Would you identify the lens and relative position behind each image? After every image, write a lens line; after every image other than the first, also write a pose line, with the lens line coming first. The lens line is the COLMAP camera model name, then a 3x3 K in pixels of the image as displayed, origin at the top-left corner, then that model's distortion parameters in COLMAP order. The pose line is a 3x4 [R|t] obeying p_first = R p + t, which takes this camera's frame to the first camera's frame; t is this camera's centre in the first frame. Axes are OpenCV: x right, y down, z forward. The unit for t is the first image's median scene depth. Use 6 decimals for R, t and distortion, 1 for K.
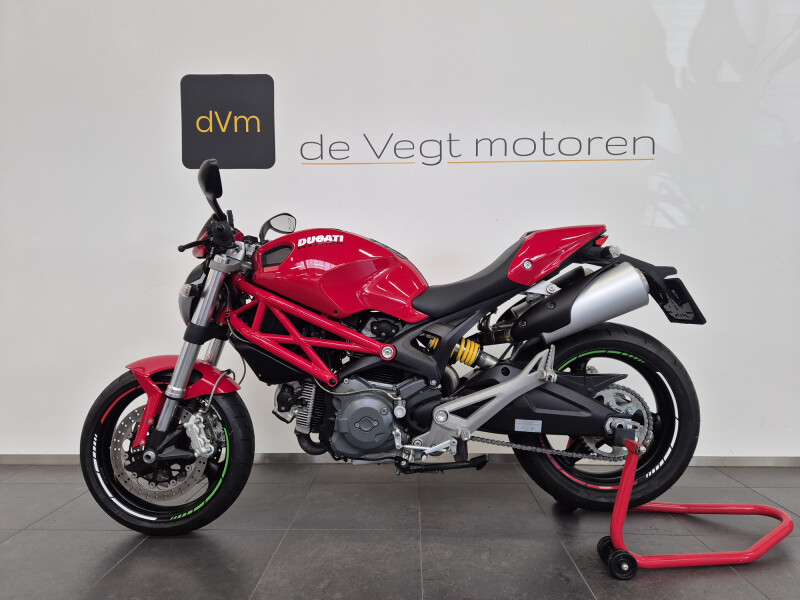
lens RADIAL K [[538.9, 0, 401.9], [0, 538.9, 298.5], [0, 0, 1]] dist [0.072199, -0.058163]
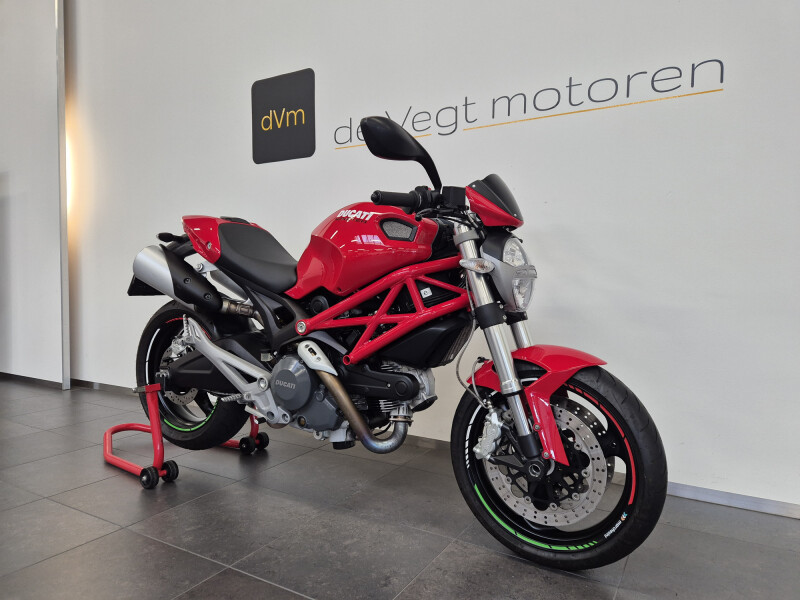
lens RADIAL K [[538.9, 0, 401.6], [0, 538.9, 300.3], [0, 0, 1]] dist [0.072199, -0.058163]
pose [[0.873446, 0.027121, -0.486165, 0.632365], [-0.012492, 0.999367, 0.033308, 0.011411], [0.486761, -0.023019, 0.873232, 0.198007]]
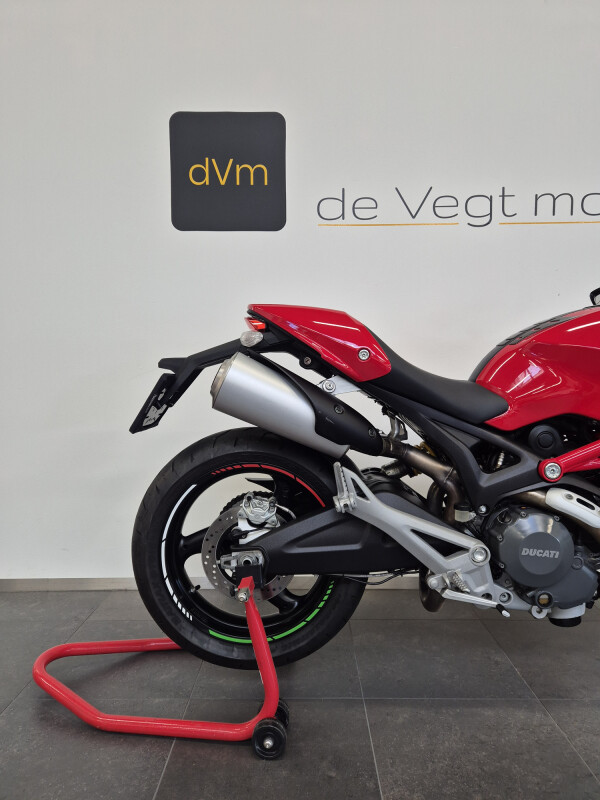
lens RADIAL K [[538.9, 0, 303.2], [0, 538.9, 397.5], [0, 0, 1]] dist [0.072199, -0.058163]
pose [[0.999779, 0.002169, 0.020932, -0.318309], [-0.002827, 0.999501, 0.031469, -0.022177], [-0.020854, -0.031521, 0.999286, 0.255329]]
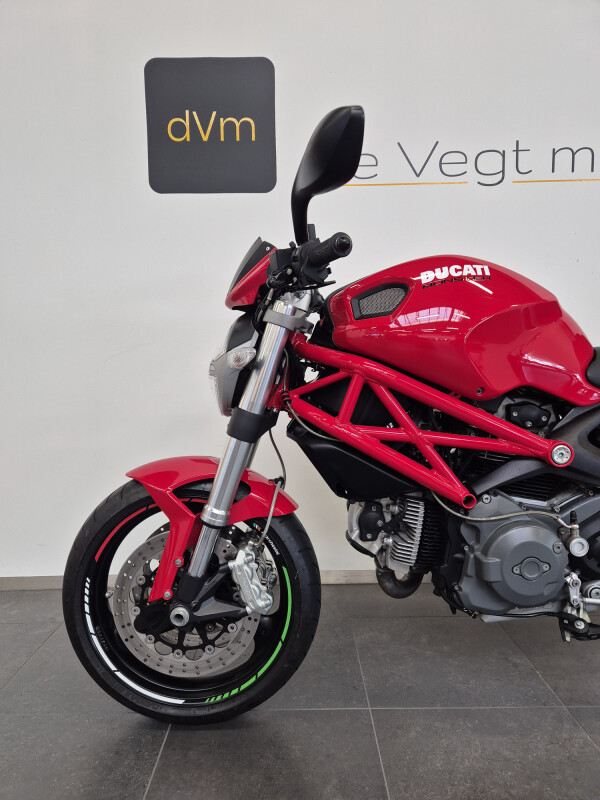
lens RADIAL K [[538.9, 0, 298.9], [0, 538.9, 404.4], [0, 0, 1]] dist [0.072199, -0.058163]
pose [[0.999618, -0.009905, 0.025795, -0.319477], [0.008244, 0.997934, 0.063718, -0.000567], [-0.026373, -0.063481, 0.997635, 0.352121]]
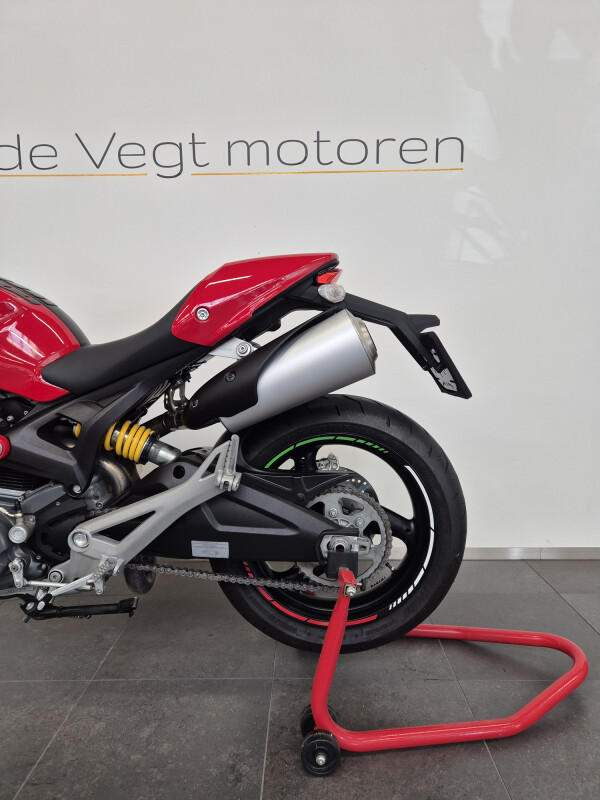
lens RADIAL K [[538.9, 0, 303.0], [0, 538.9, 400.7], [0, 0, 1]] dist [0.072199, -0.058163]
pose [[0.999882, -0.010873, 0.010876, 0.320745], [0.009721, 0.994851, 0.100884, -0.020872], [-0.011917, -0.100766, 0.994839, 0.306987]]
